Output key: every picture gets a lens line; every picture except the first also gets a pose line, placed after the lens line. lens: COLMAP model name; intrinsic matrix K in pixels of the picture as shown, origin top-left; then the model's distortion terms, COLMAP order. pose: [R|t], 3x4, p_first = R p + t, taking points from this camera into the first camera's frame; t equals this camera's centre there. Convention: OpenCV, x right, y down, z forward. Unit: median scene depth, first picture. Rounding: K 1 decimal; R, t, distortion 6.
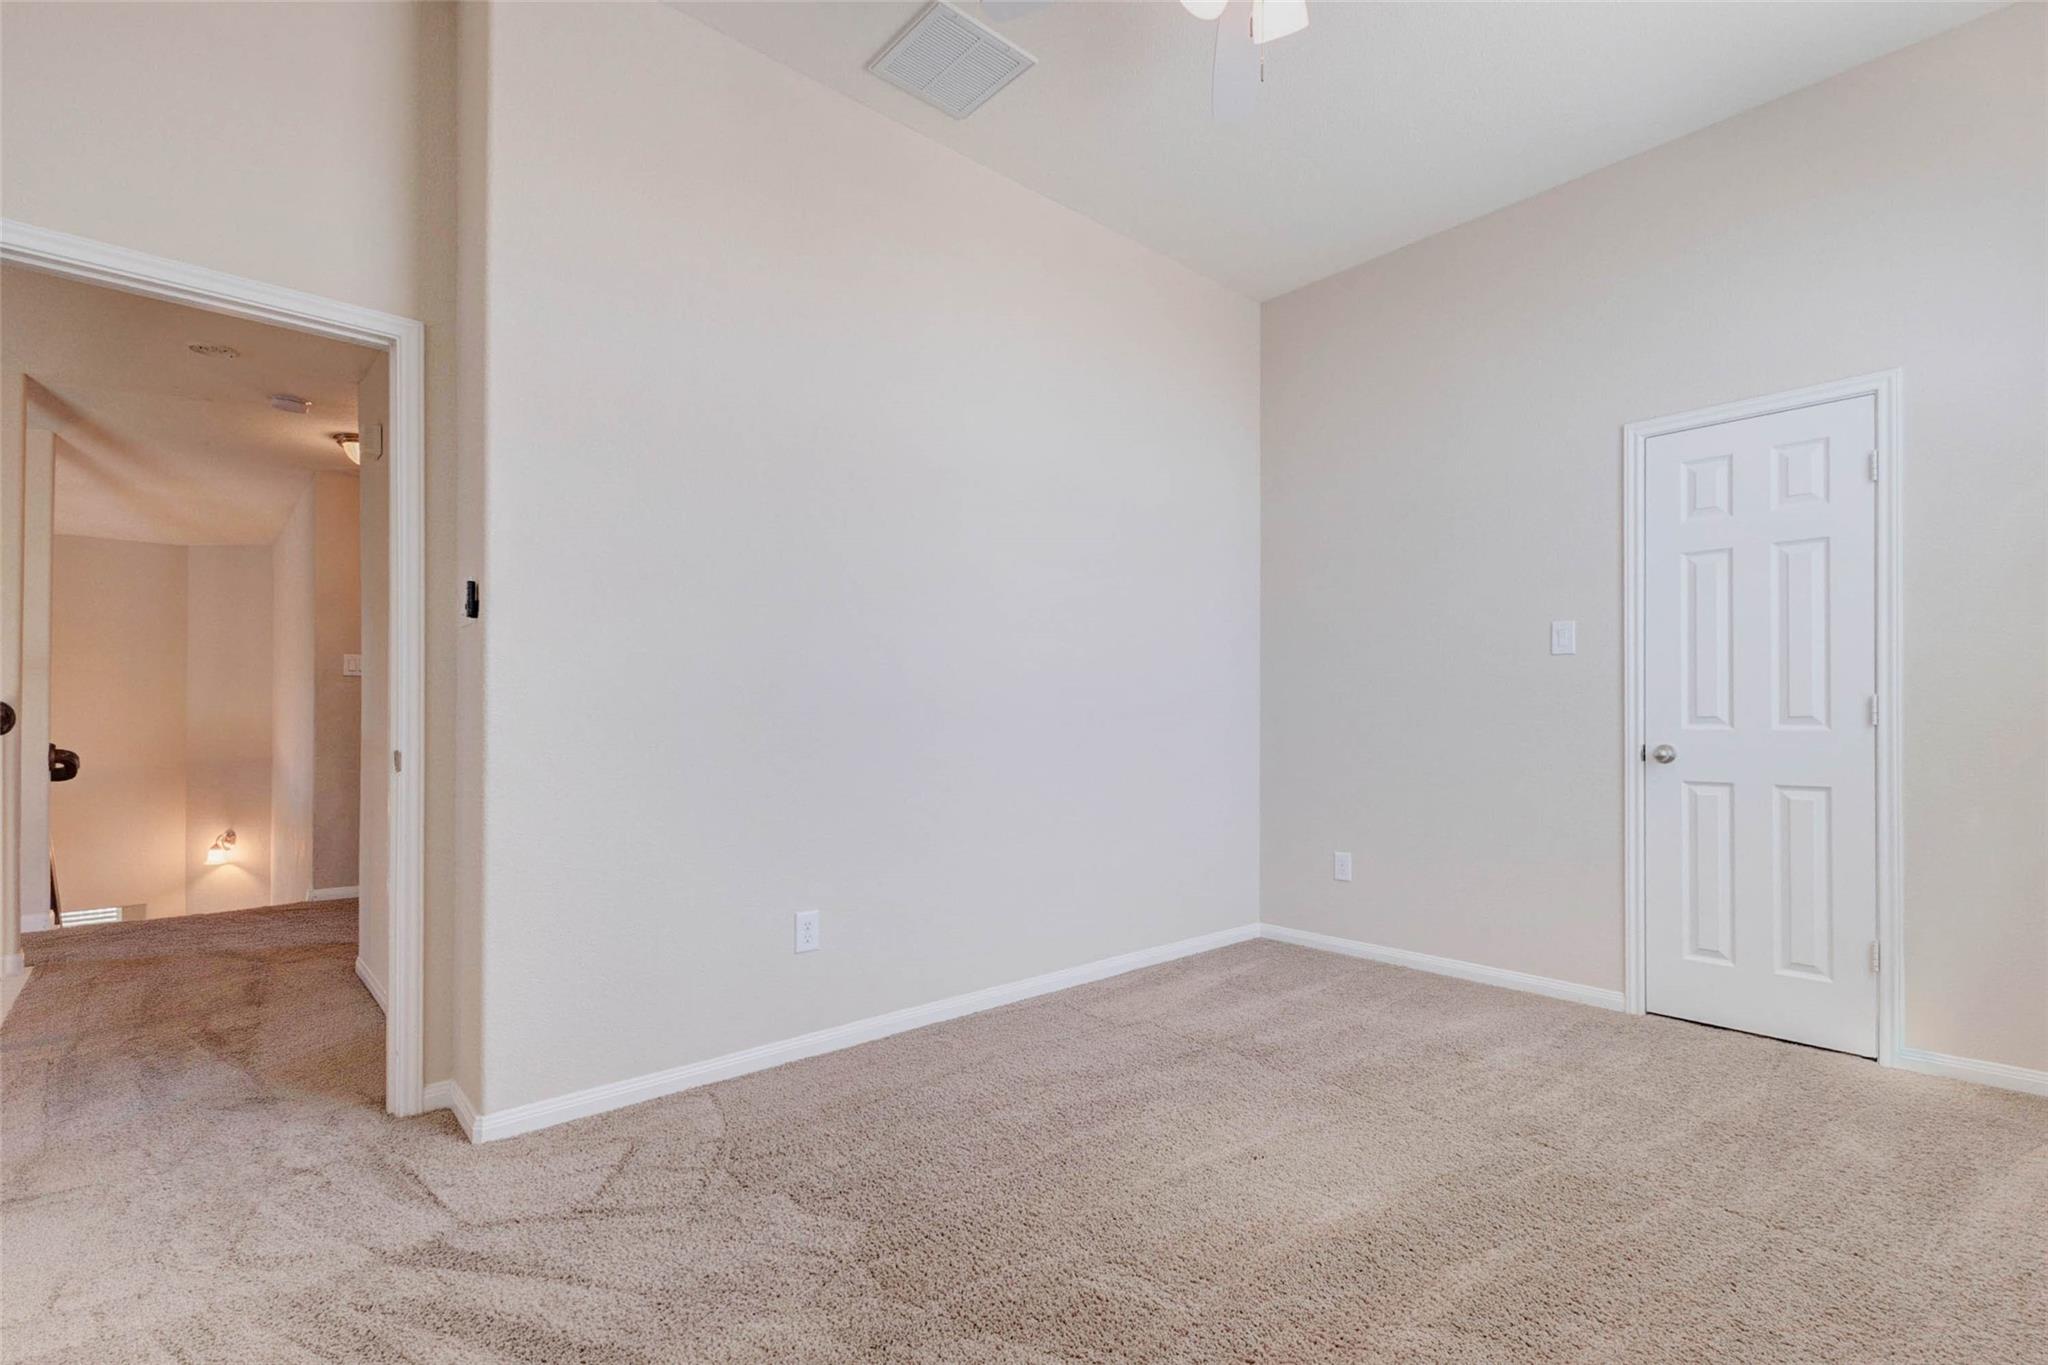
lens RADIAL K [[908.2, 0, 1016.3], [0, 908.2, 714.6], [0, 0, 1]] dist [0.006259, 0.000046]
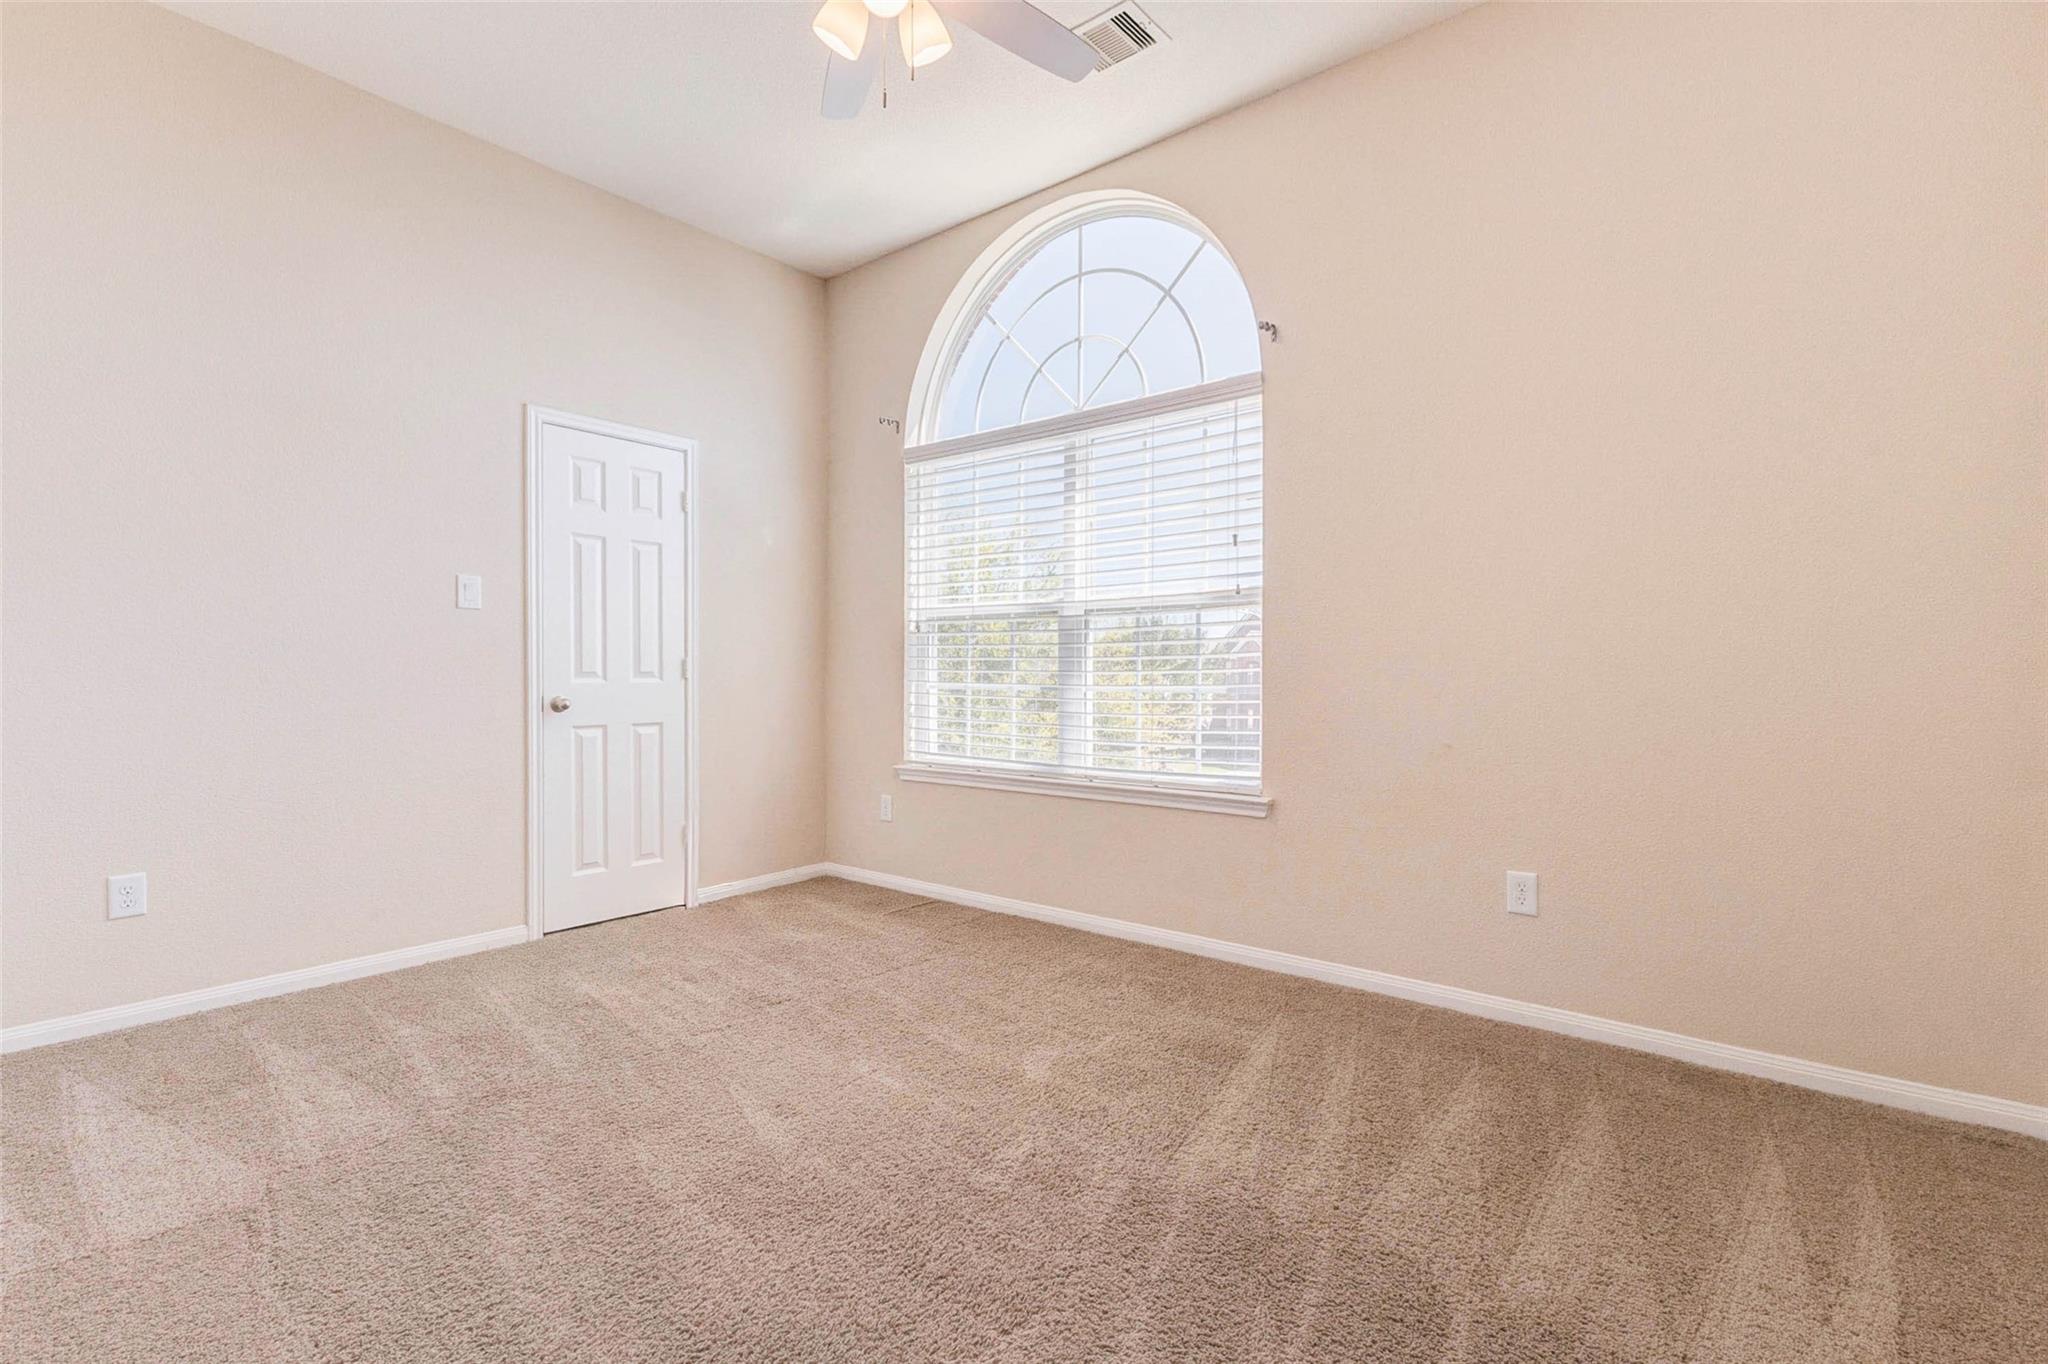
lens RADIAL K [[908.2, 0, 1024.2], [0, 908.2, 678.4], [0, 0, 1]] dist [0.006259, 0.000046]
pose [[-0.141479, -0.002400, 0.989938, -0.515957], [-0.001762, 0.999996, 0.002172, 0.007493], [-0.989940, -0.001437, -0.141483, 0.587079]]
